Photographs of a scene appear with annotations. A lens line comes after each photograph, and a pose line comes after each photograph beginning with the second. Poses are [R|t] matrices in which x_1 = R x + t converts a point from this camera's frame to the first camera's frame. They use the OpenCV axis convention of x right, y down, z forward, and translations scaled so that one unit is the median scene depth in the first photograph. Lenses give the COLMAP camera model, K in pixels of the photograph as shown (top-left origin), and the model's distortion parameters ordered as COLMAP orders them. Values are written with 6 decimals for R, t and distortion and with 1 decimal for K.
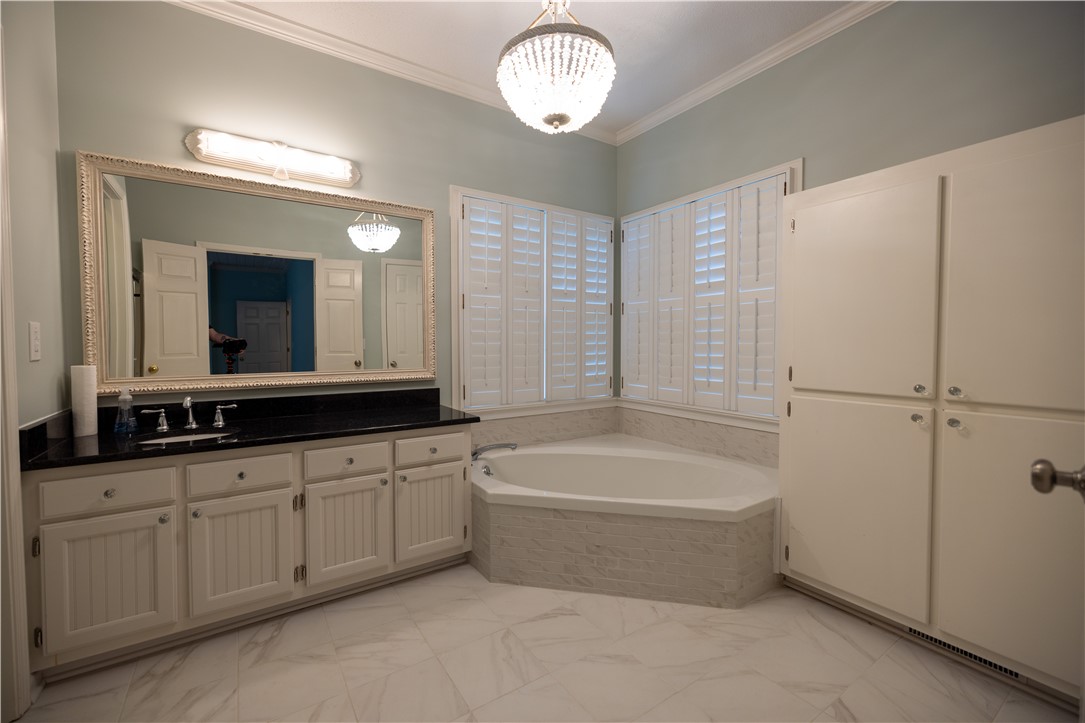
lens RADIAL K [[451.0, 0, 536.7], [0, 451.0, 357.3], [0, 0, 1]] dist [-0.001097, -0.000184]
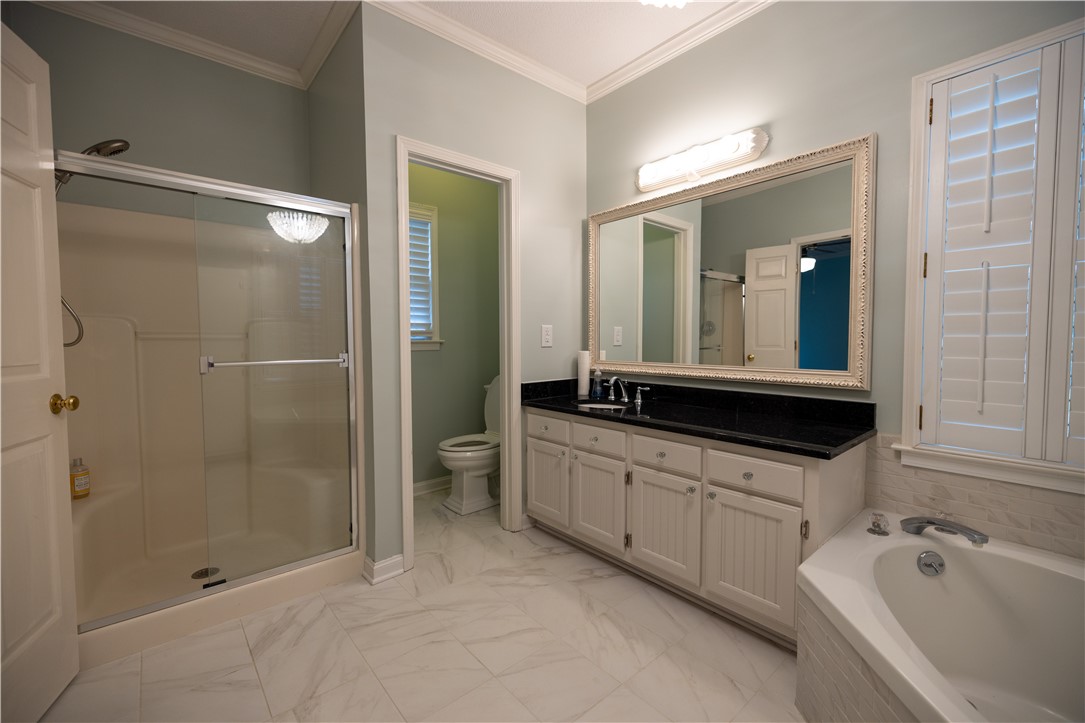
lens RADIAL K [[451.0, 0, 539.4], [0, 451.0, 357.9], [0, 0, 1]] dist [-0.001097, -0.000184]
pose [[0.120091, 0.043137, -0.991825, 0.517841], [-0.028380, 0.998796, 0.040004, -0.015240], [0.992357, 0.023344, 0.121170, 0.596543]]
